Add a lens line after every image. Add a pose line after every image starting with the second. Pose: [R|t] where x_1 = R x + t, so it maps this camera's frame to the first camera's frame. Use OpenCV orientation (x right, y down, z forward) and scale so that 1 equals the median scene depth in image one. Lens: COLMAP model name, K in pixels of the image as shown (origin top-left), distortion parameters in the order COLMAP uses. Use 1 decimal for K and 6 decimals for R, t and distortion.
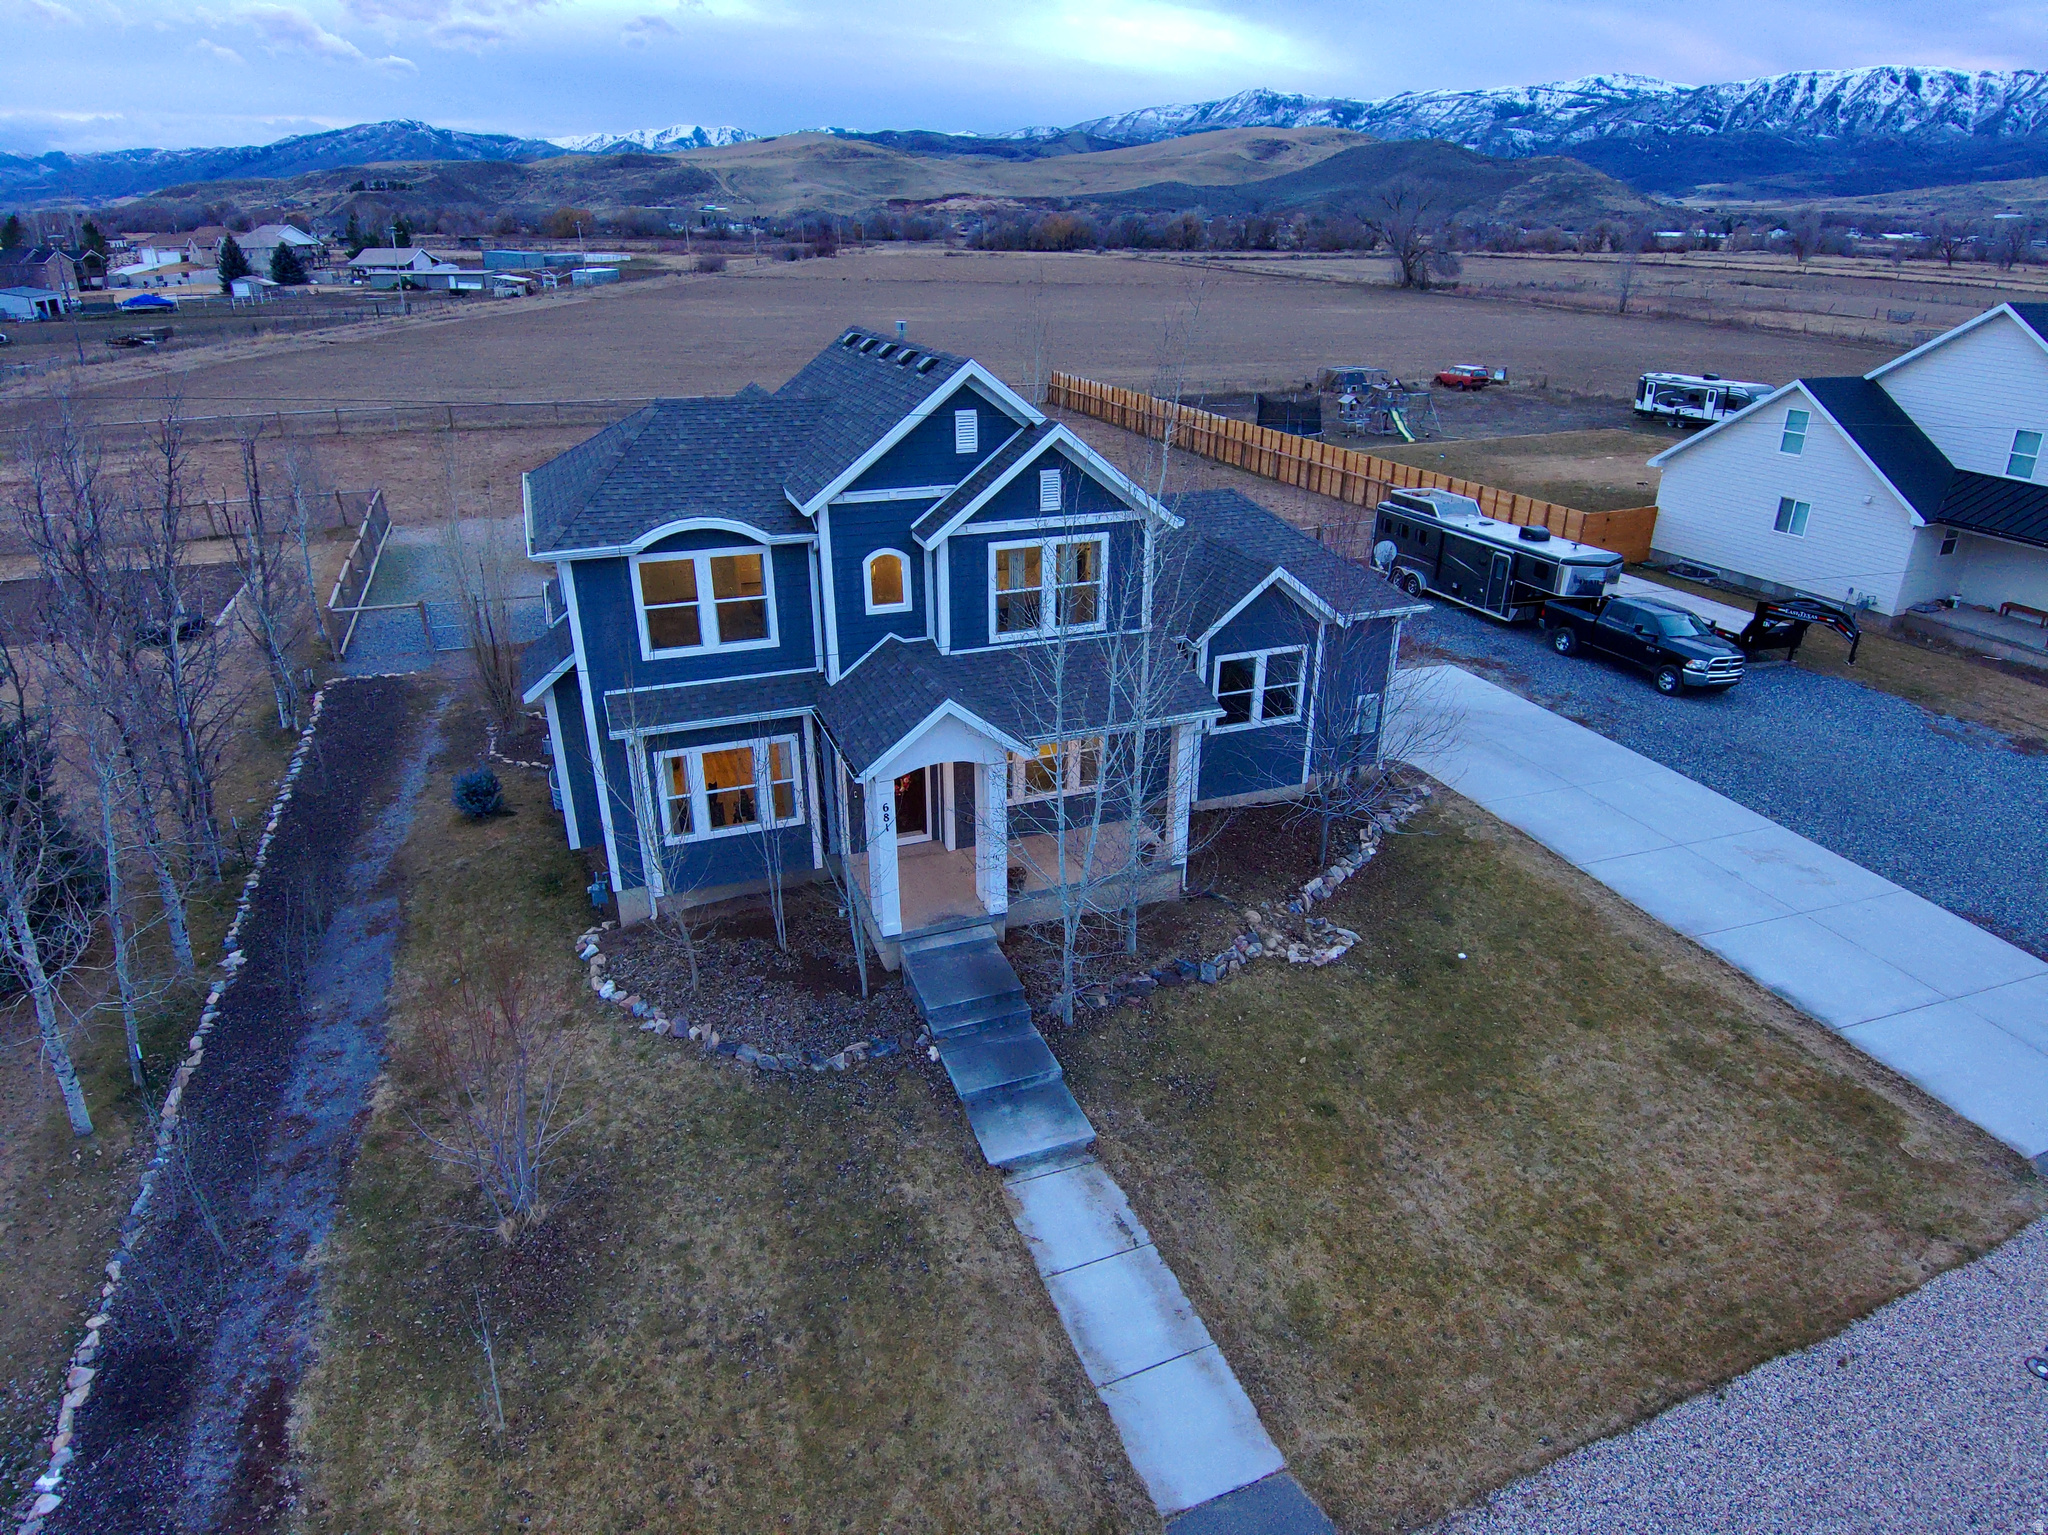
lens RADIAL K [[1206.1, 0, 1025.9], [0, 1206.1, 764.2], [0, 0, 1]] dist [0.079355, -0.108535]
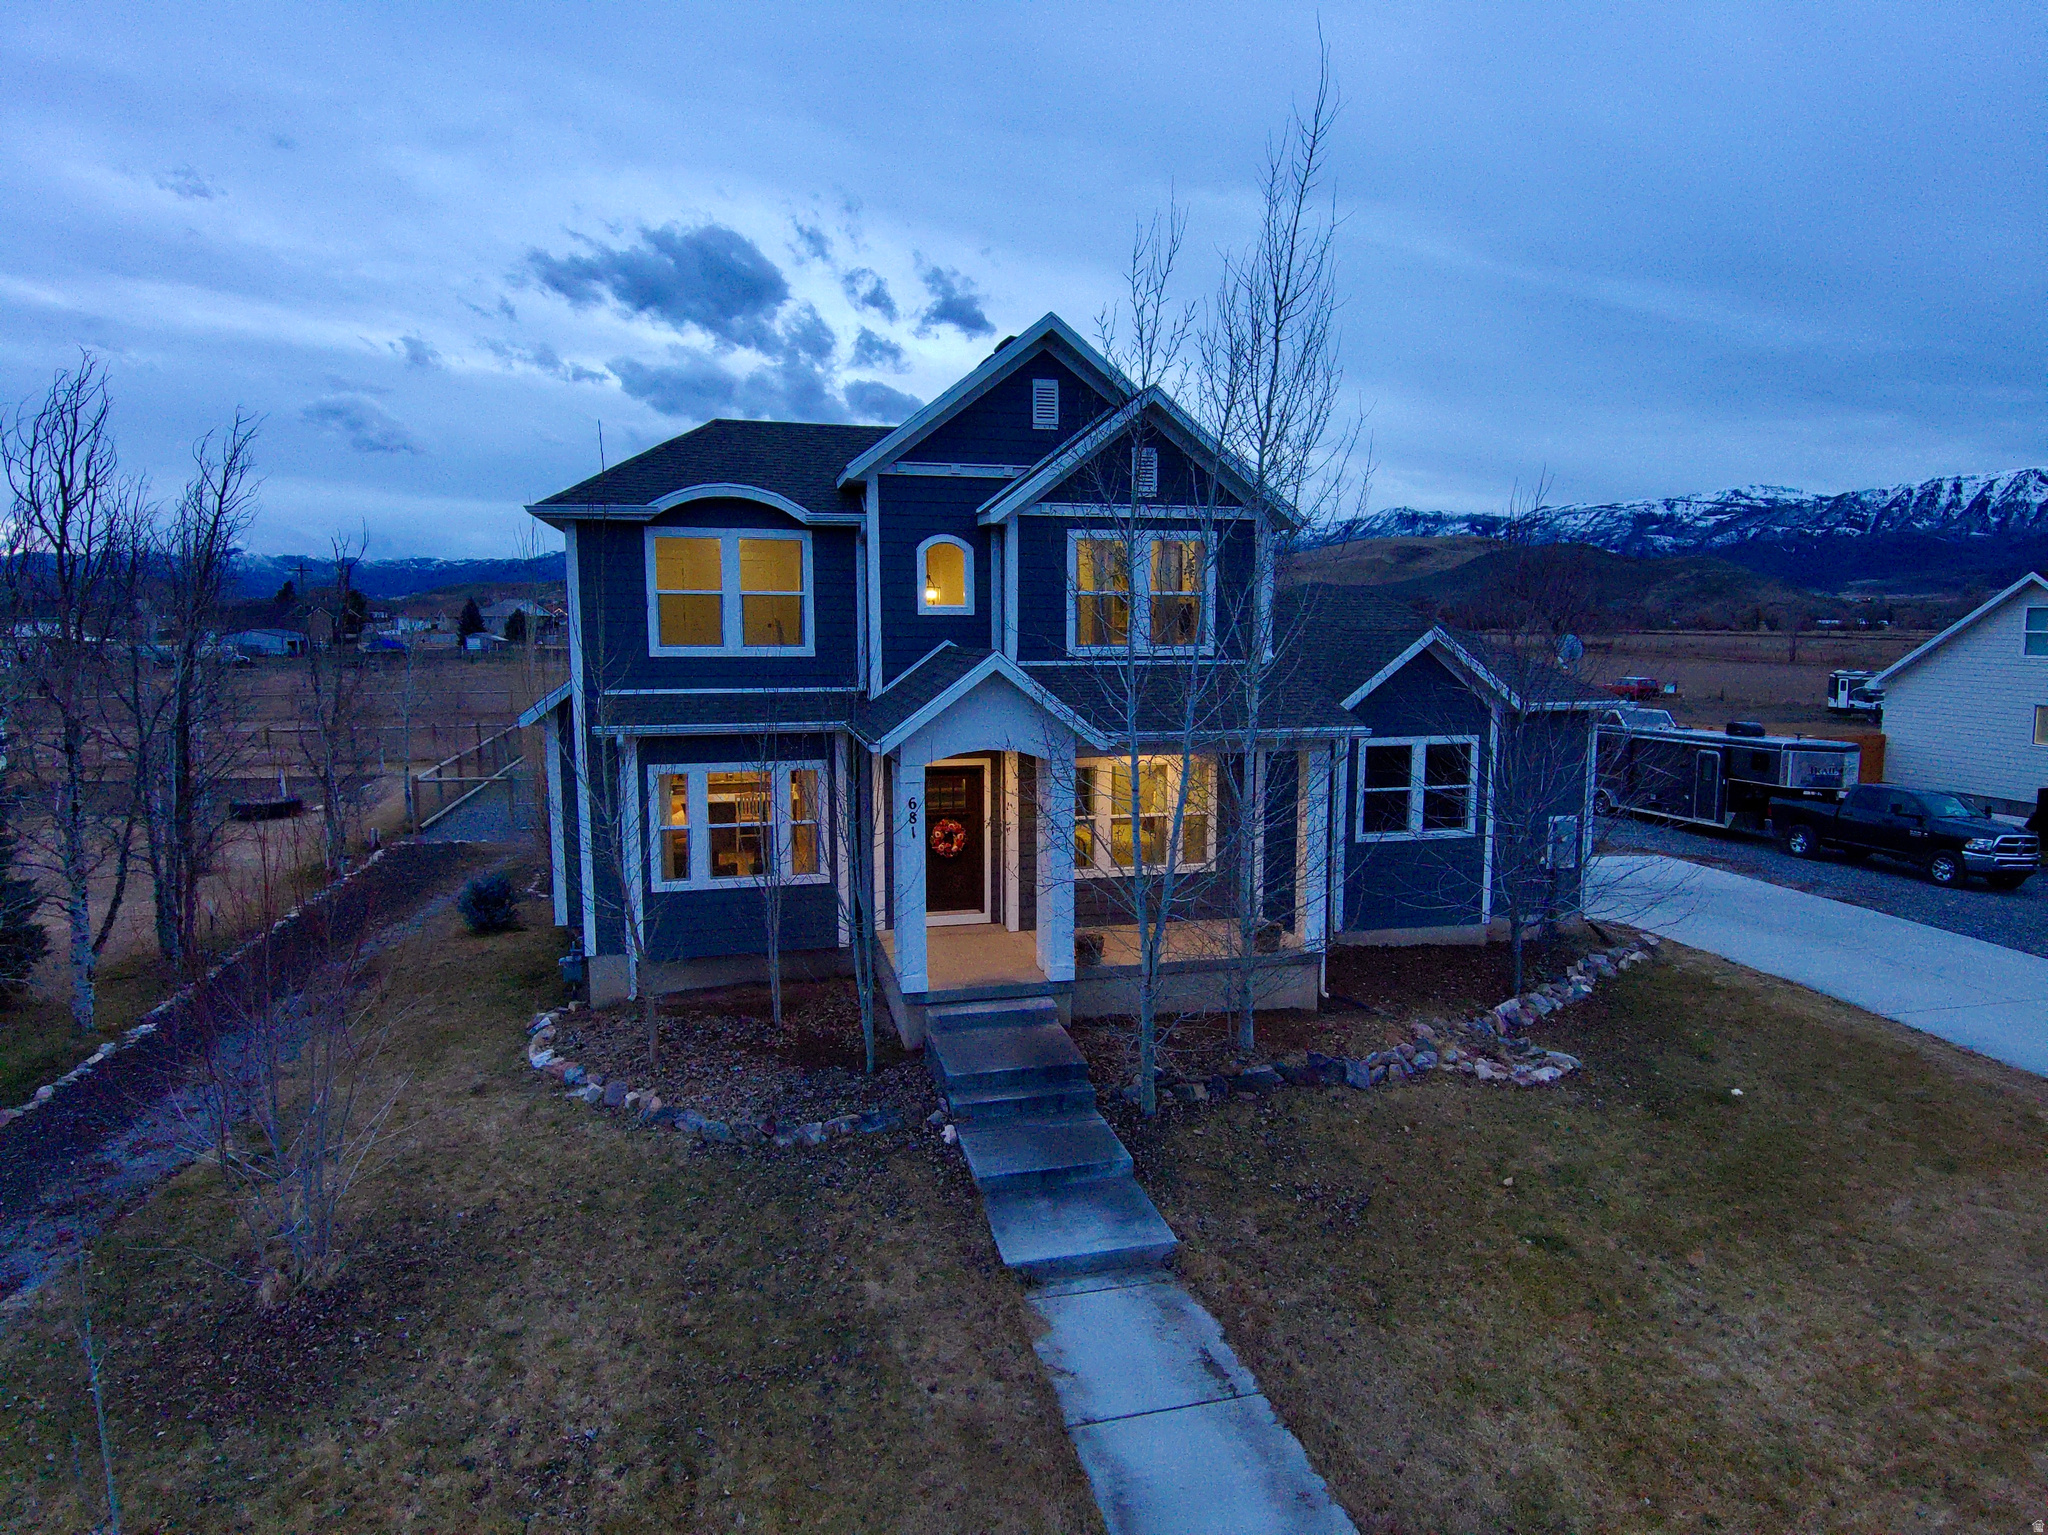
lens RADIAL K [[1209.0, 0, 1026.0], [0, 1209.0, 759.5], [0, 0, 1]] dist [0.073949, -0.107370]
pose [[0.991887, 0.010996, -0.126648, 0.047999], [-0.048363, 0.953981, -0.295943, 0.216582], [0.117566, 0.299667, 0.946773, 0.257948]]
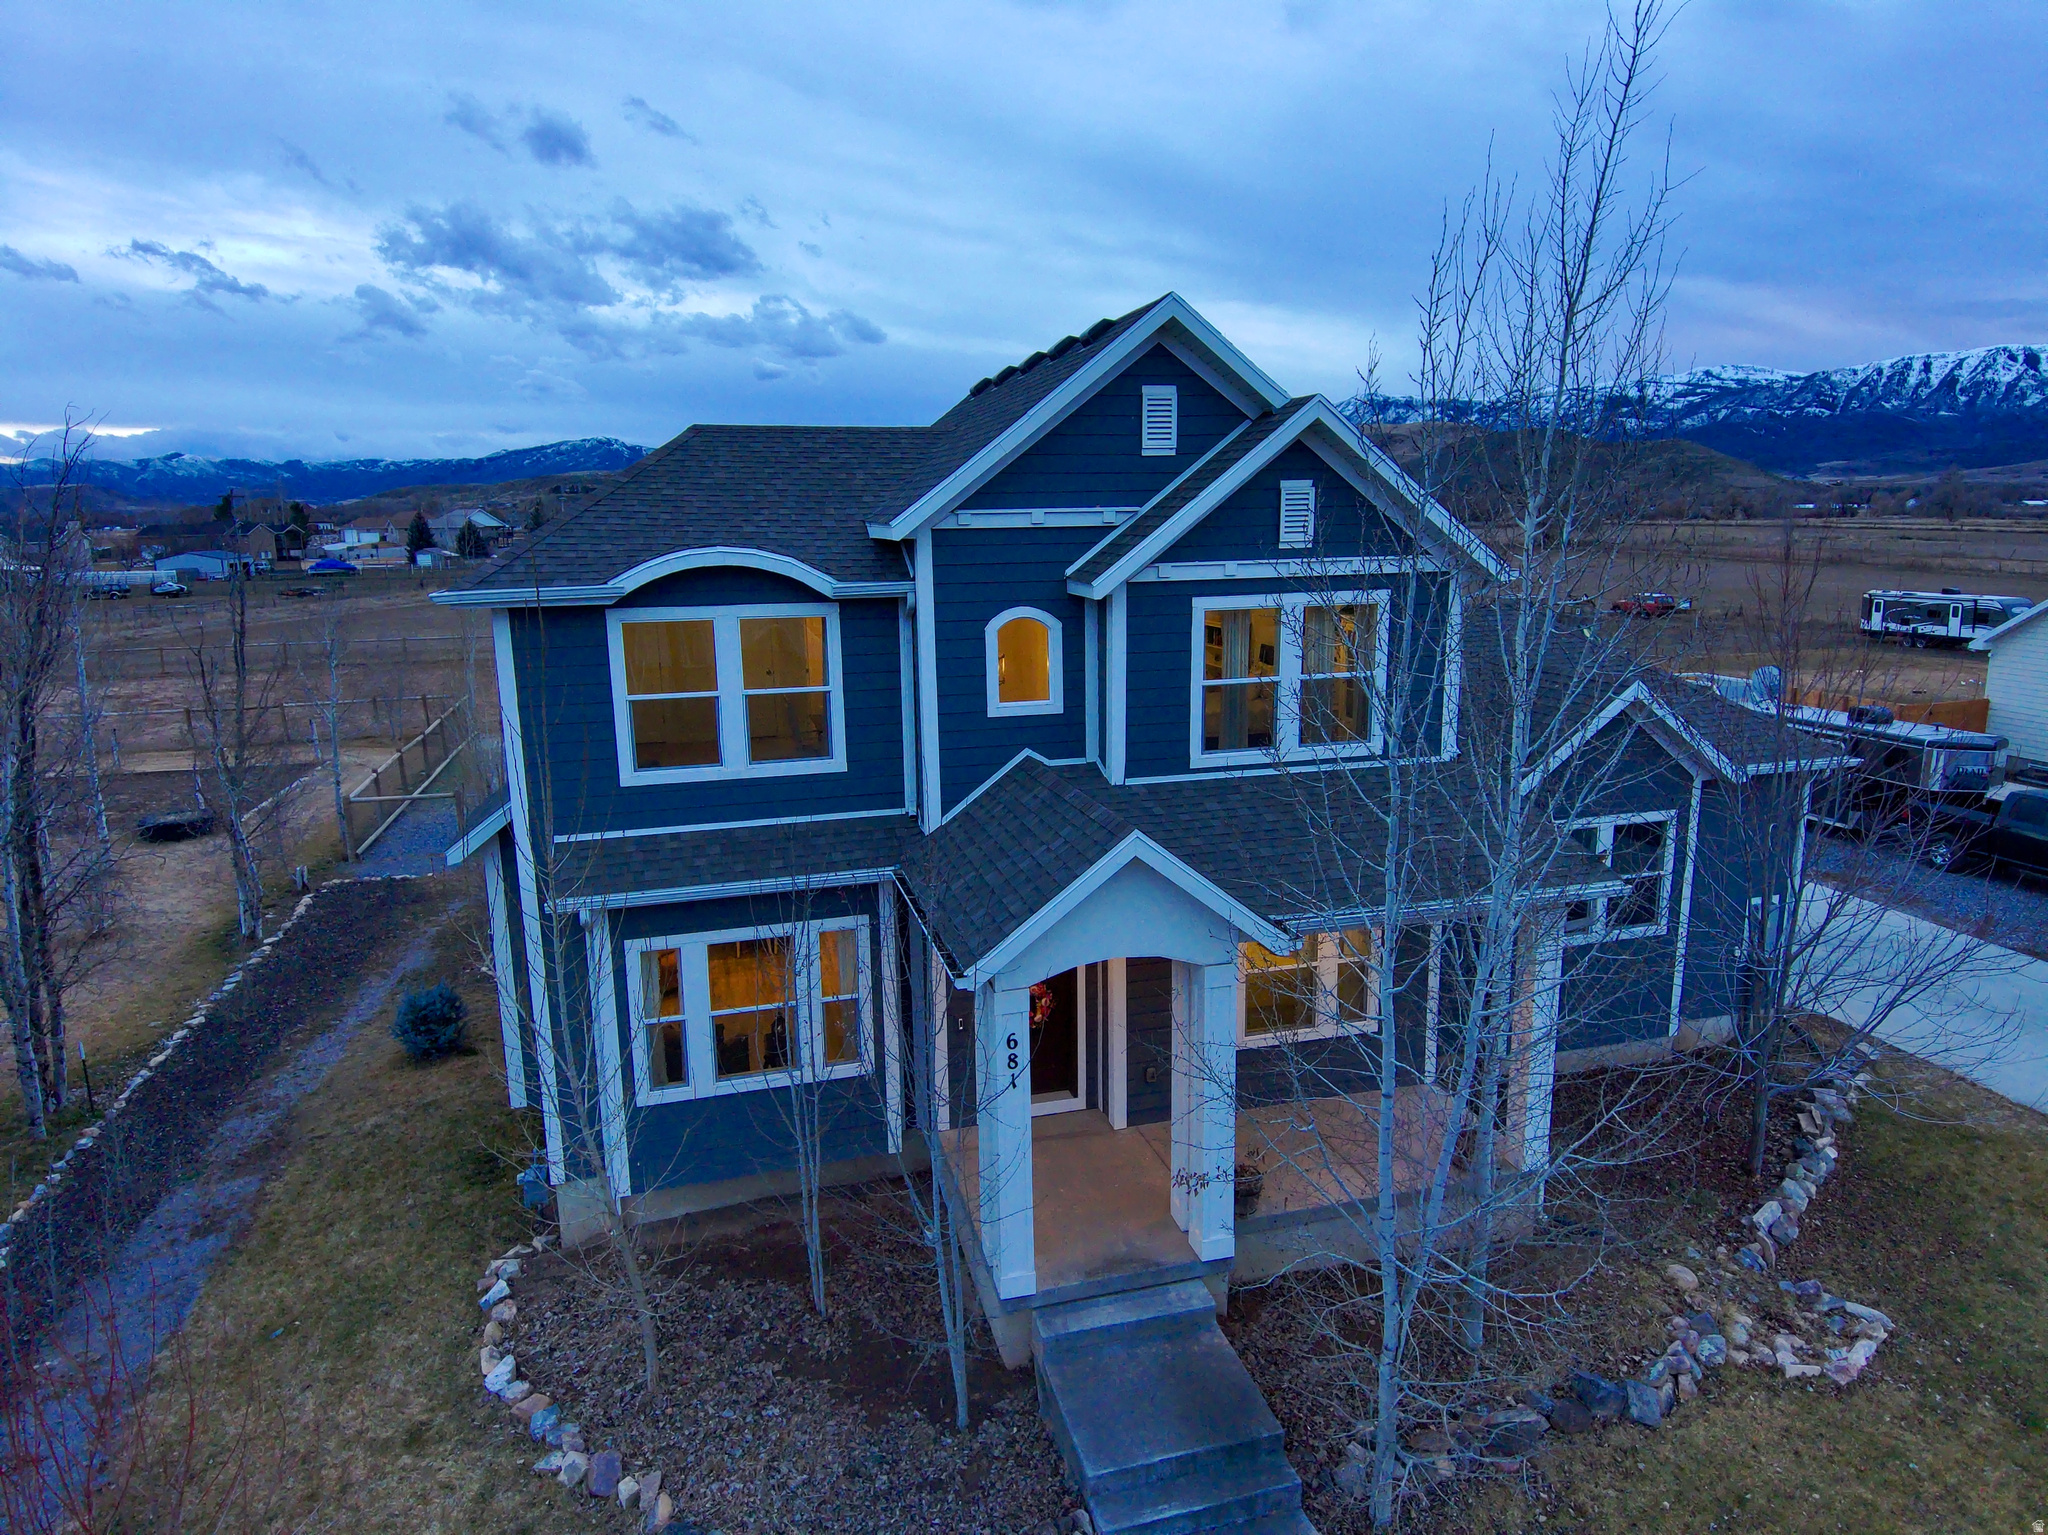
lens RADIAL K [[1206.1, 0, 1025.9], [0, 1206.1, 764.2], [0, 0, 1]] dist [0.079355, -0.108535]
pose [[0.994755, 0.002137, -0.102259, -0.052462], [-0.023871, 0.977023, -0.211791, 0.027350], [0.099457, 0.213121, 0.971950, 0.427453]]
